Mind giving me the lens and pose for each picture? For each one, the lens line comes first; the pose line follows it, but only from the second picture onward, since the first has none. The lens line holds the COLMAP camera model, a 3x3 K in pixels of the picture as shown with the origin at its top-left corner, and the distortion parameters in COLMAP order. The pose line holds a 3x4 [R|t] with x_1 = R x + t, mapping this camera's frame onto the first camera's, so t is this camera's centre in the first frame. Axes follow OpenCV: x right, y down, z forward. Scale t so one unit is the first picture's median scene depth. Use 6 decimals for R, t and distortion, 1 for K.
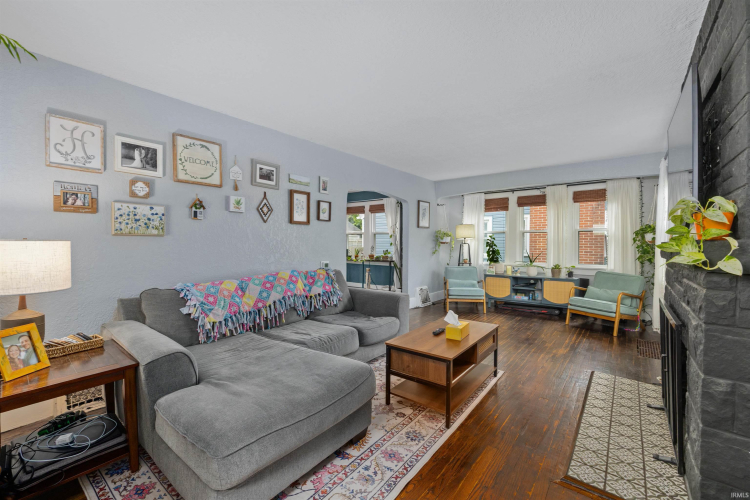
lens RADIAL K [[316.4, 0, 370.2], [0, 316.4, 246.0], [0, 0, 1]] dist [-0.000050, -0.001193]
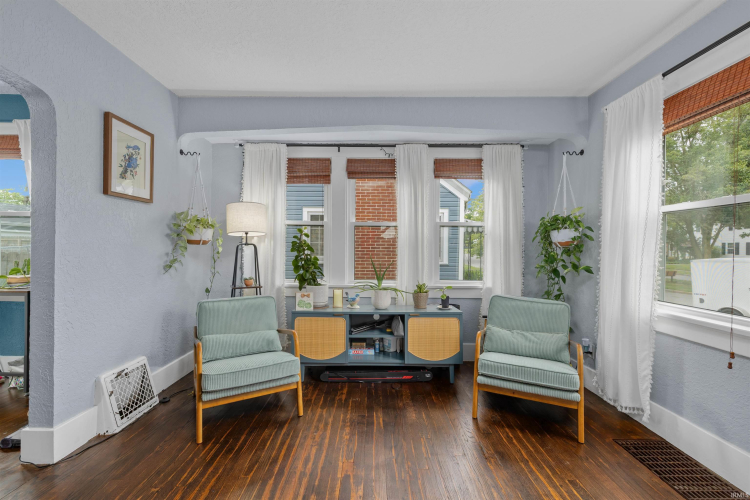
lens RADIAL K [[326.8, 0, 372.9], [0, 326.8, 250.3], [0, 0, 1]] dist [-0.000948, 0.000310]
pose [[0.780232, -0.000704, 0.625490, 0.157290], [-0.004206, 0.999971, 0.006372, -0.003256], [-0.625477, -0.007602, 0.780206, 0.556789]]
